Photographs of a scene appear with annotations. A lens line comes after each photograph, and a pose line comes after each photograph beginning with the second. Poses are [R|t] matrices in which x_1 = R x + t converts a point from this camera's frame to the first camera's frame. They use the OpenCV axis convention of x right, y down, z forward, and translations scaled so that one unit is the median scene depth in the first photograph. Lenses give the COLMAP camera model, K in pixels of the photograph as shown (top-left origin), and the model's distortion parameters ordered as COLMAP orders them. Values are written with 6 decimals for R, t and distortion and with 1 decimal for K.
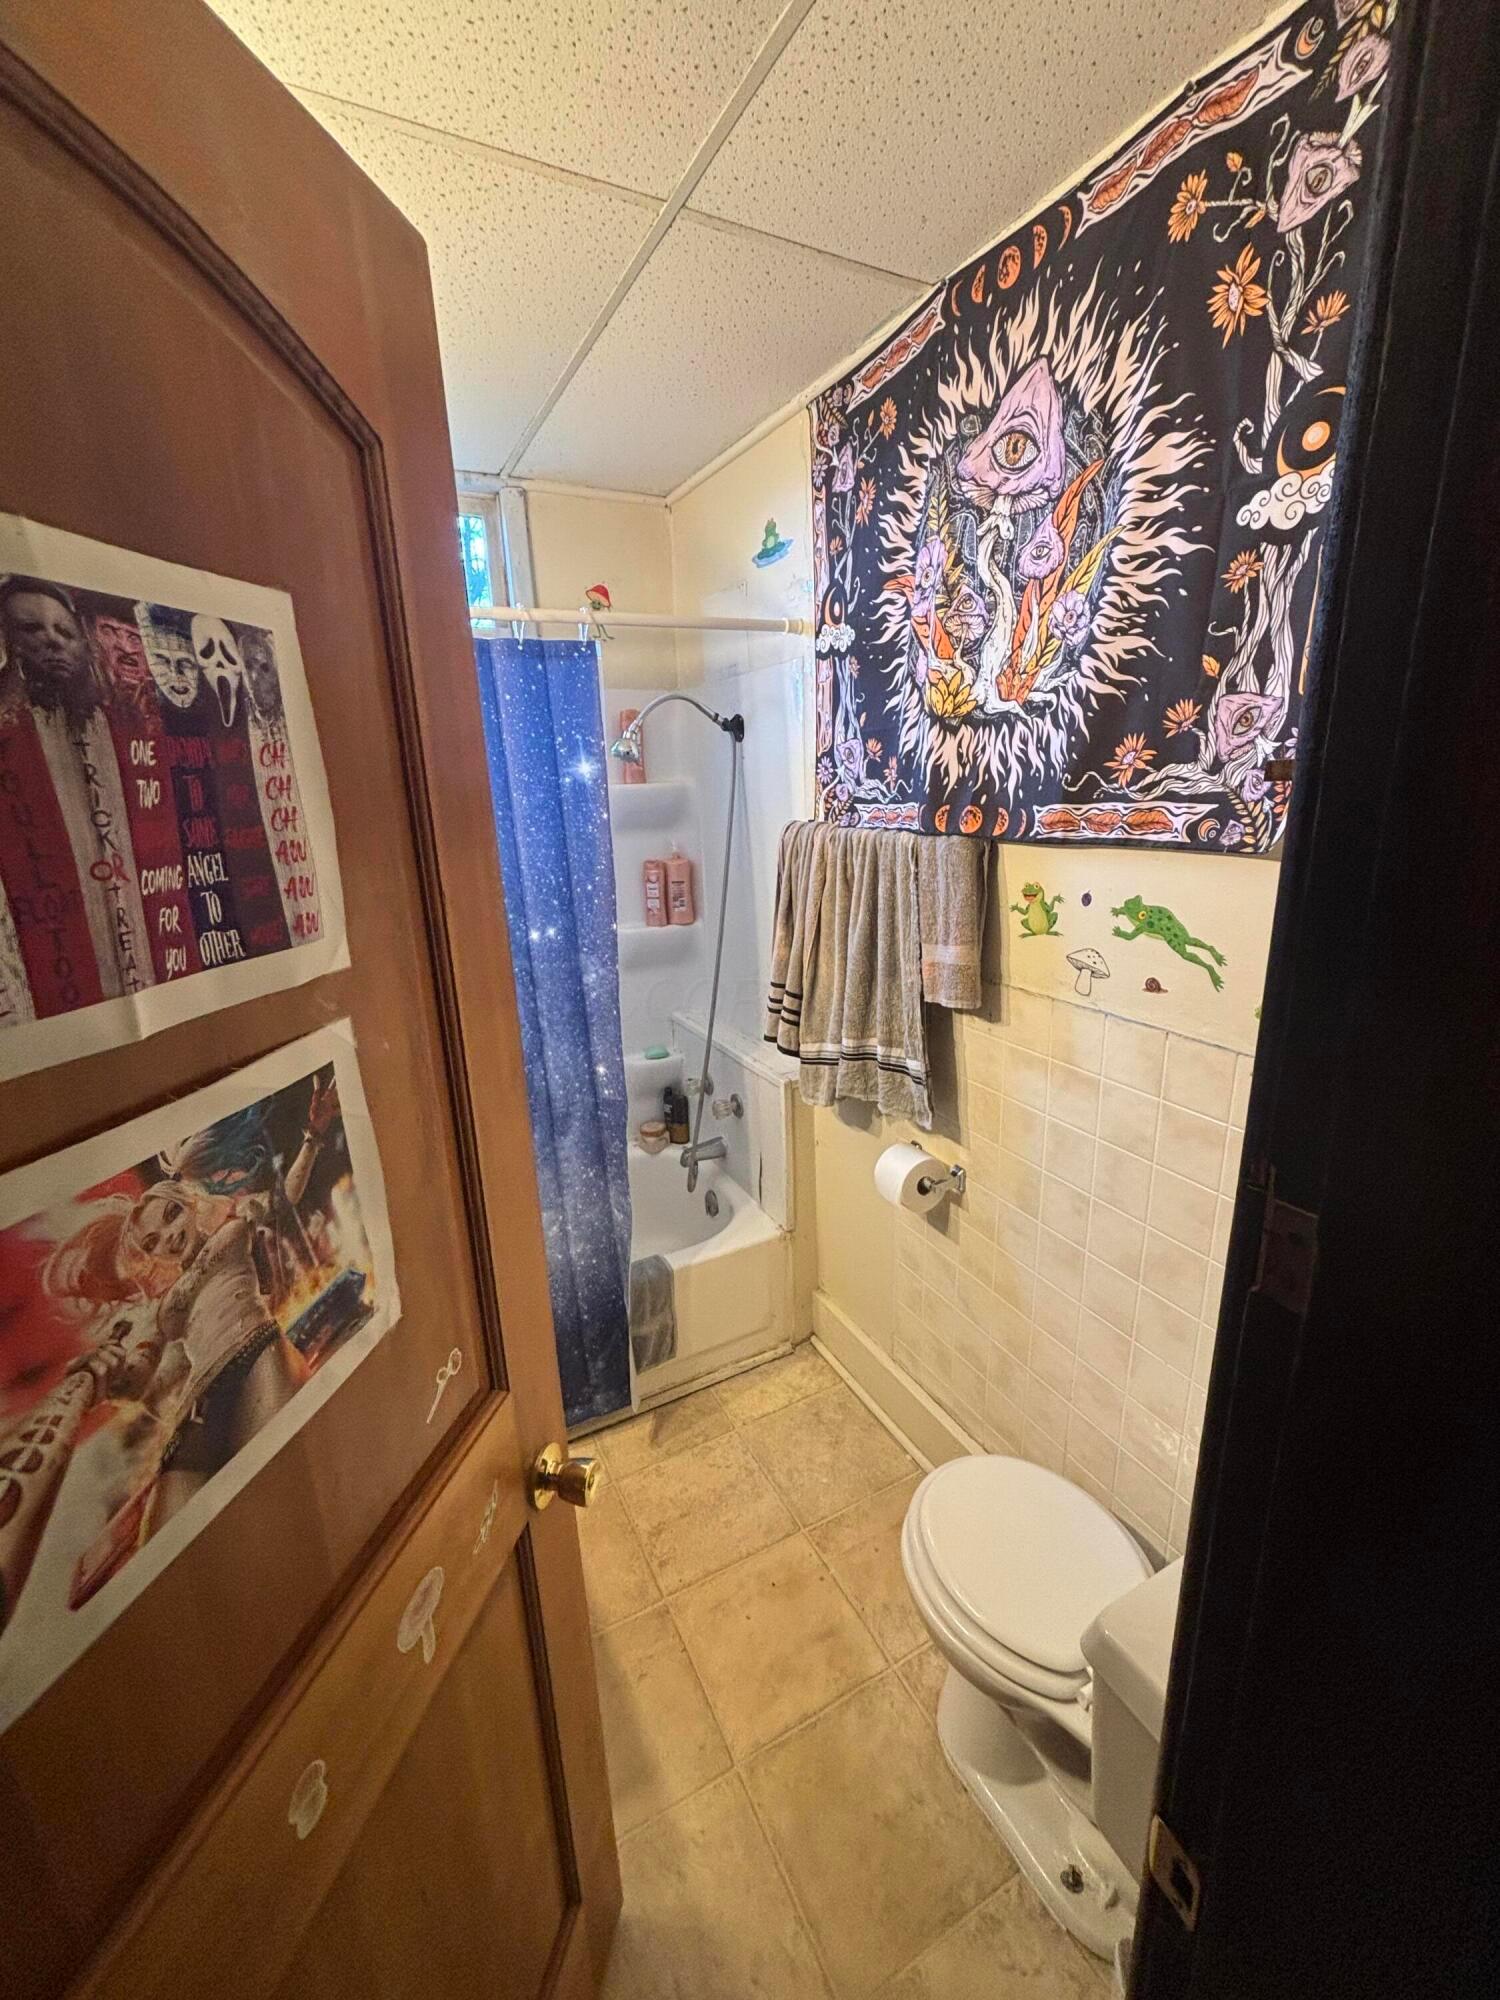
lens RADIAL K [[801.3, 0, 790.7], [0, 801.3, 995.4], [0, 0, 1]] dist [-0.000505, -0.020473]
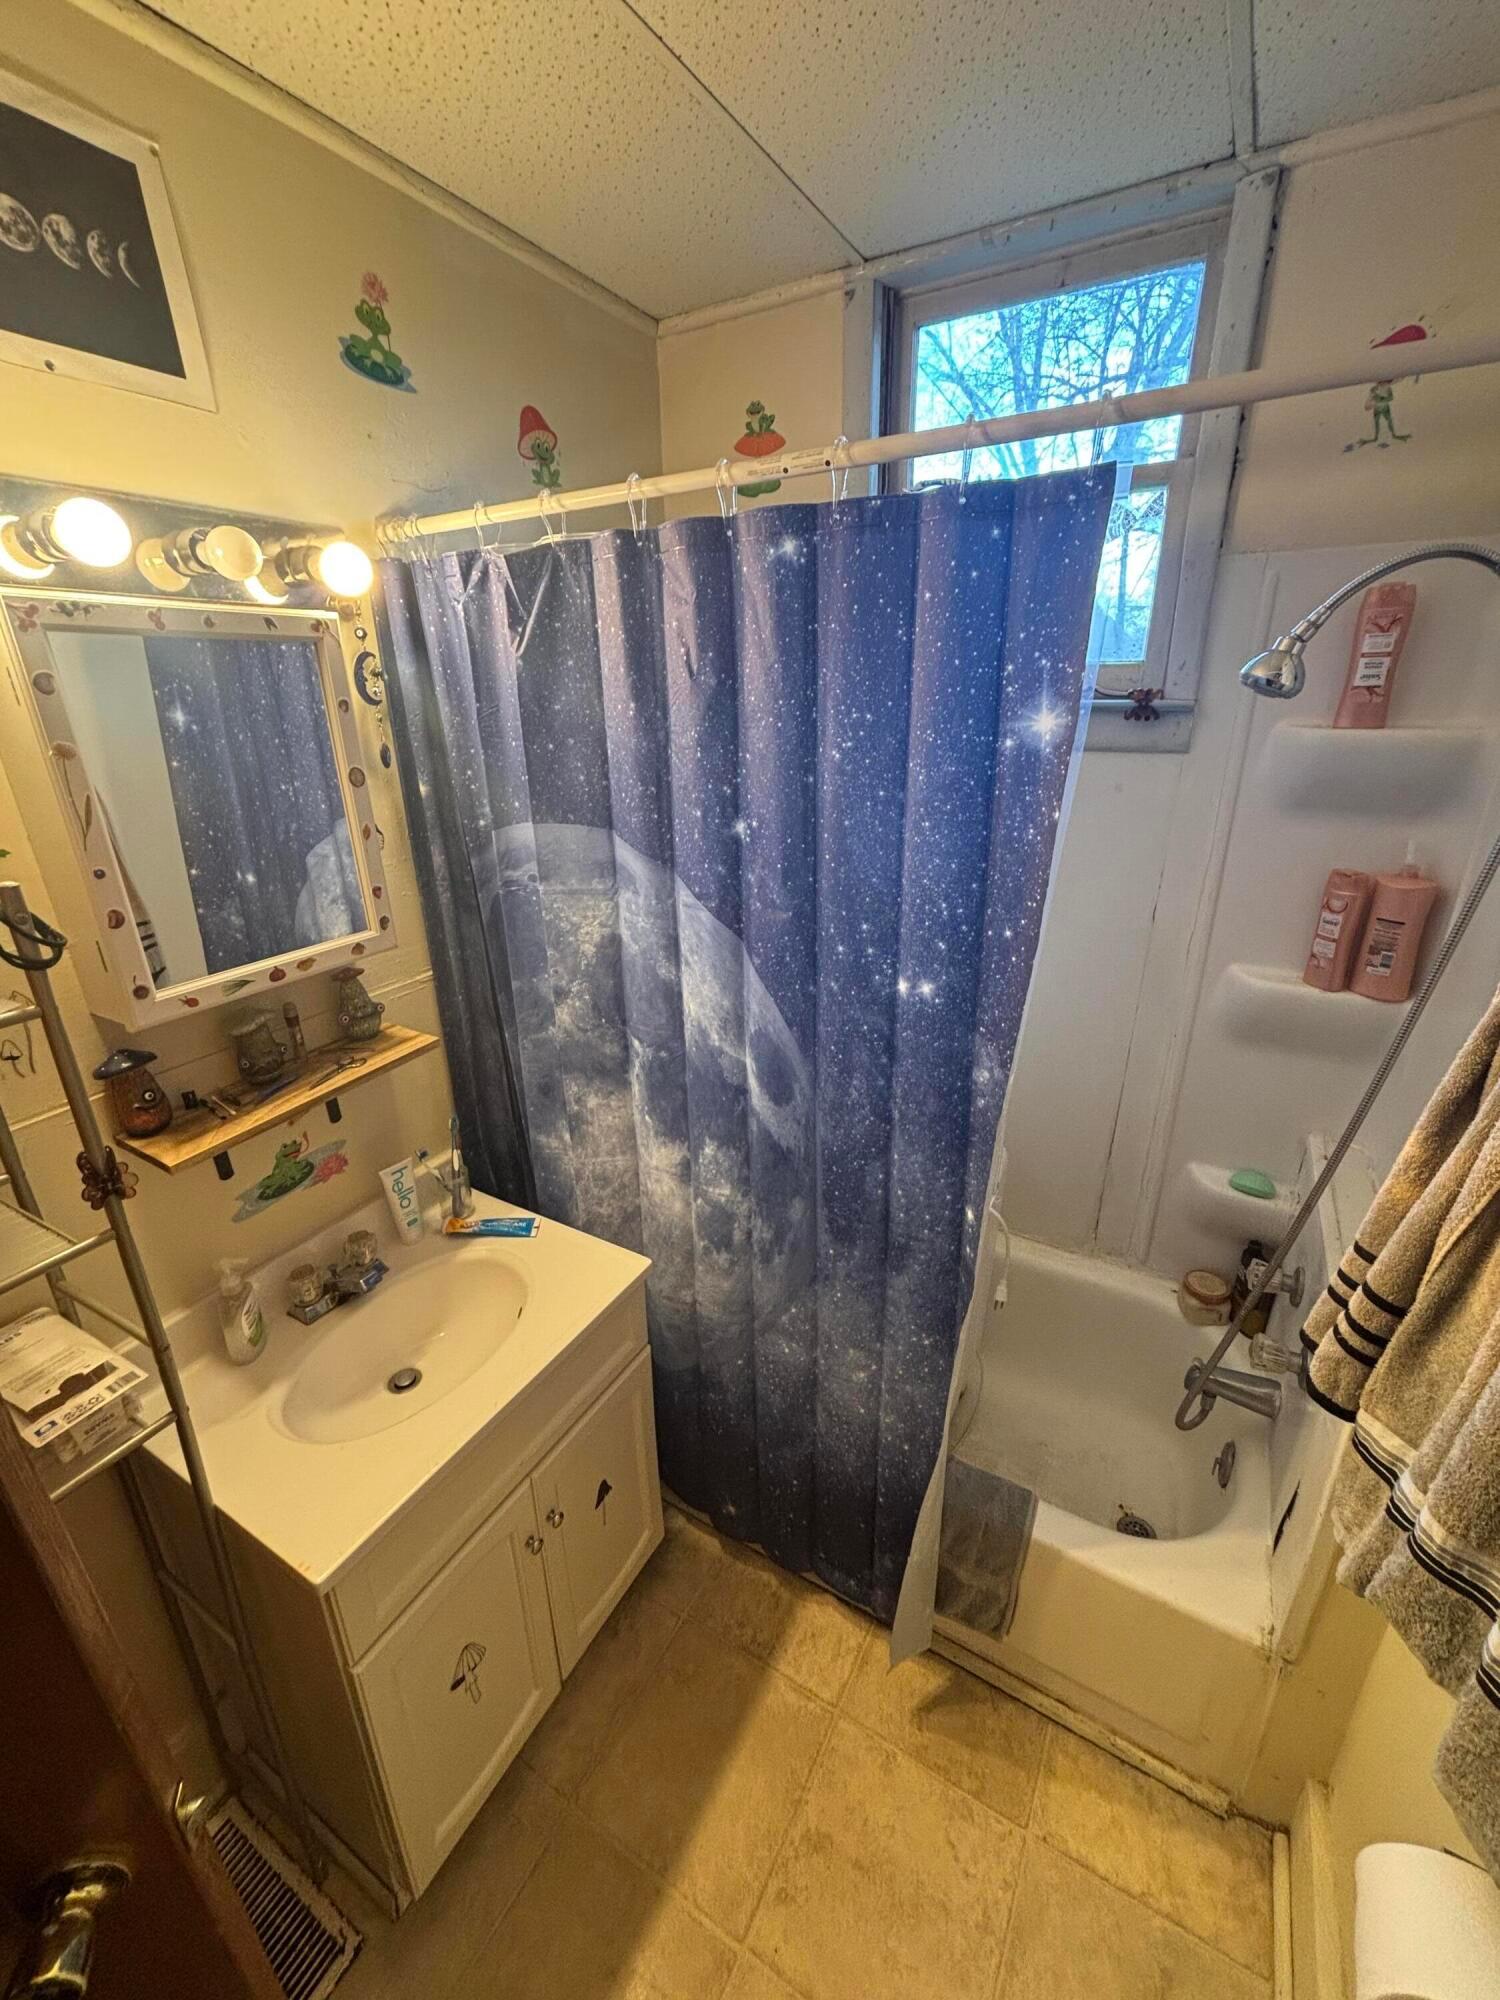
lens RADIAL K [[813.2, 0, 752.5], [0, 813.2, 995.3], [0, 0, 1]] dist [-0.006142, 0.003835]
pose [[0.500103, 0.323838, -0.803135, 0.141533], [-0.224311, 0.944233, 0.241056, -0.196973], [0.836410, 0.059600, 0.544854, 0.545962]]
